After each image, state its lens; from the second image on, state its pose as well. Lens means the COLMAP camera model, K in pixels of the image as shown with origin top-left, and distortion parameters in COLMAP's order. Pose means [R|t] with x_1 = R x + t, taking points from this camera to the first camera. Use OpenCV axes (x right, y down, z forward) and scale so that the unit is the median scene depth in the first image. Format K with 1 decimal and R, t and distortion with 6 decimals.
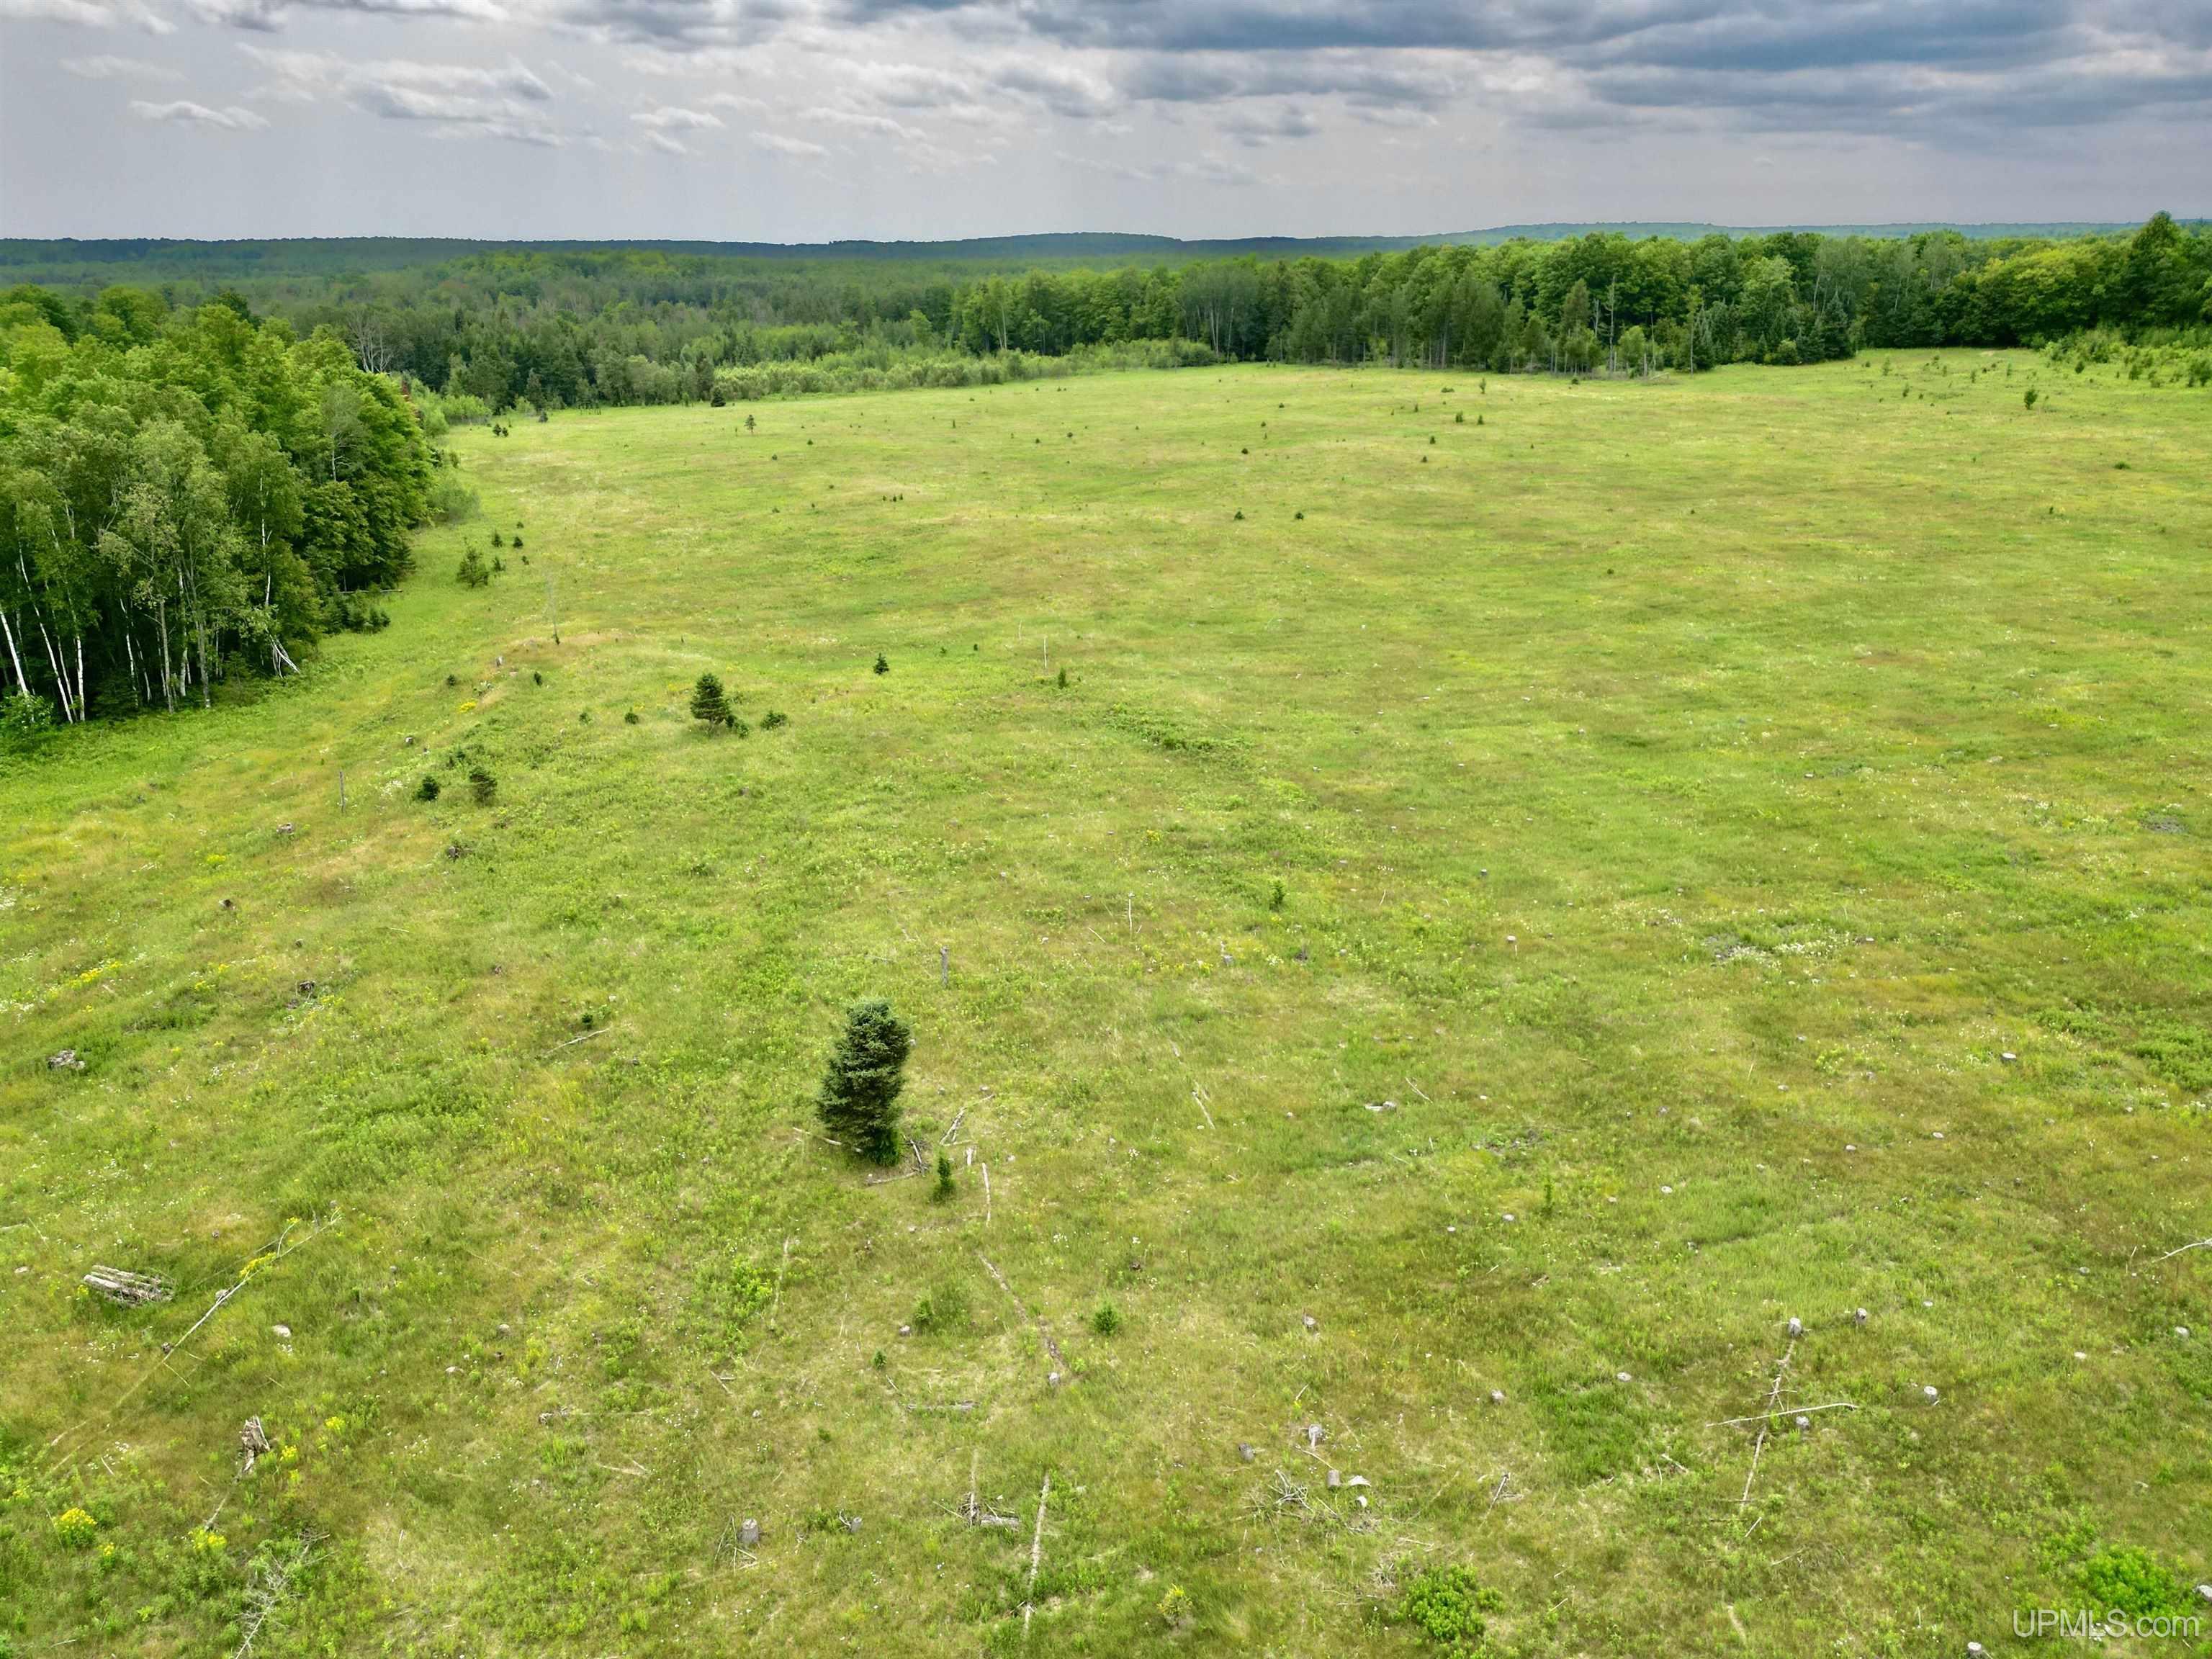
lens RADIAL K [[1564.0, 0, 1110.8], [0, 1564.0, 826.1], [0, 0, 1]] dist [0.069243, -0.056559]
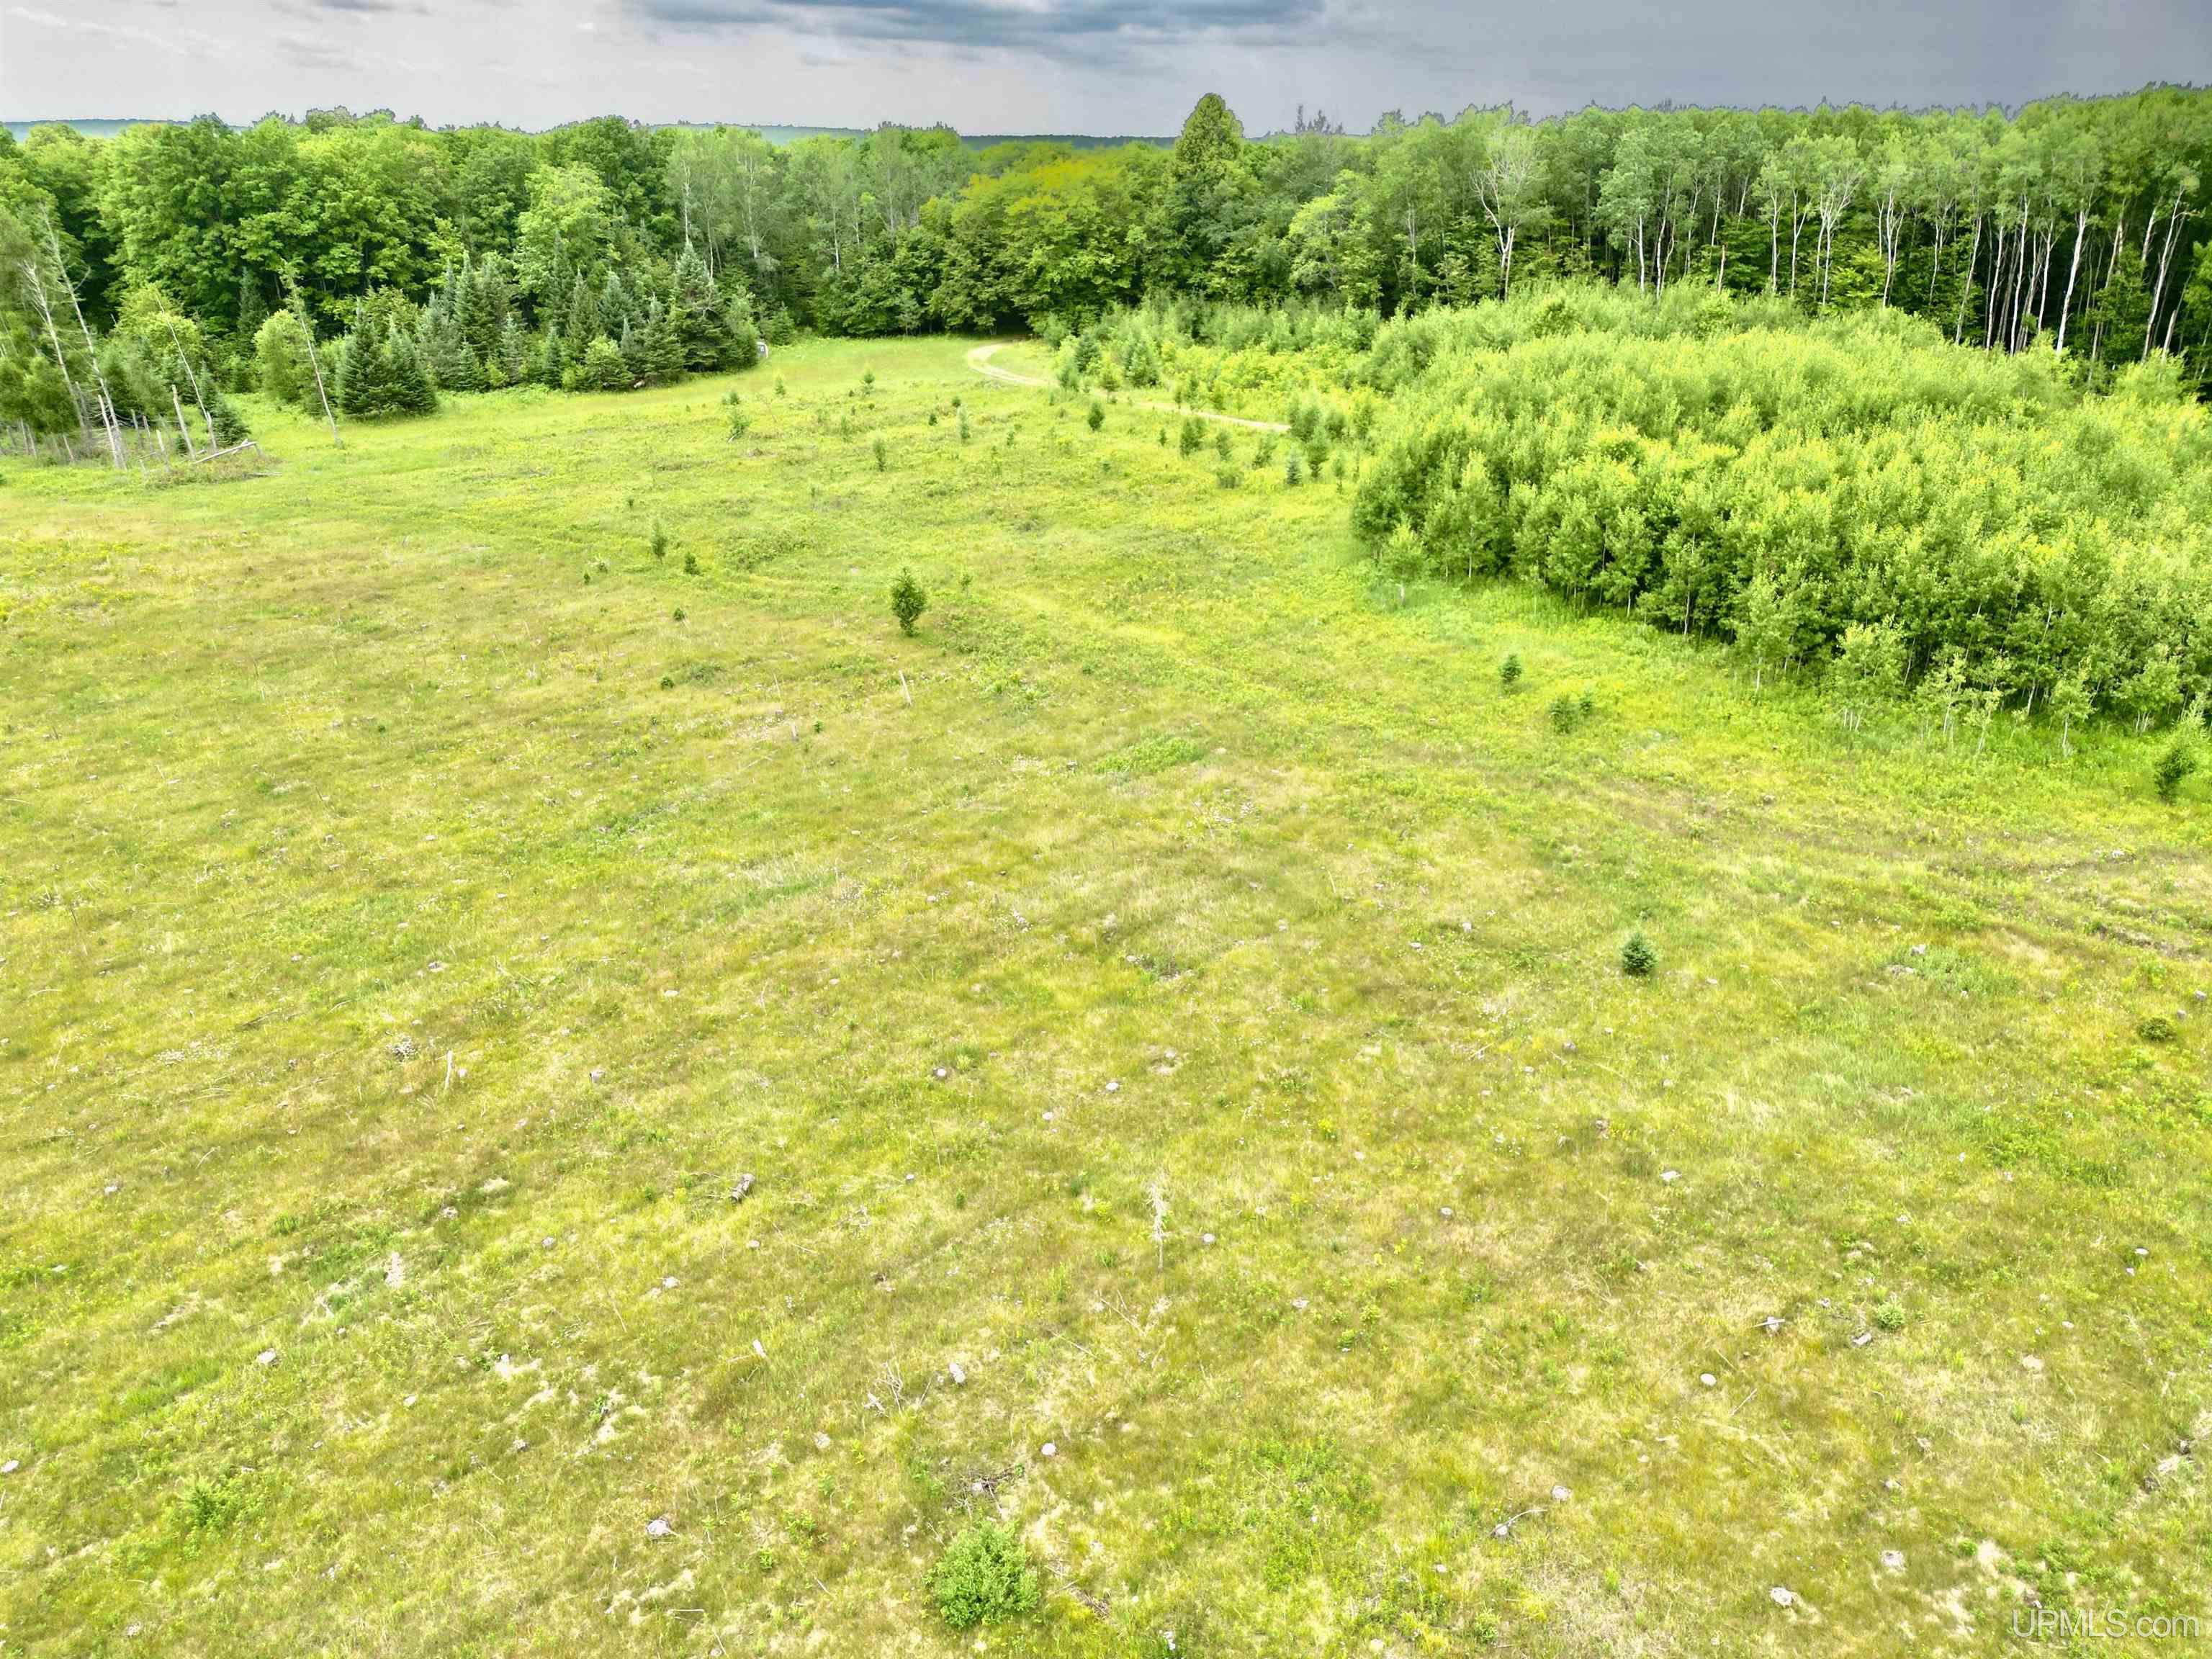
lens RADIAL K [[1564.0, 0, 1104.9], [0, 1564.0, 825.8], [0, 0, 1]] dist [0.069243, -0.056559]
pose [[0.895633, -0.168815, 0.411513, 0.338595], [0.146728, 0.985523, 0.084947, -0.176518], [-0.419896, -0.015701, 0.907436, 0.487867]]
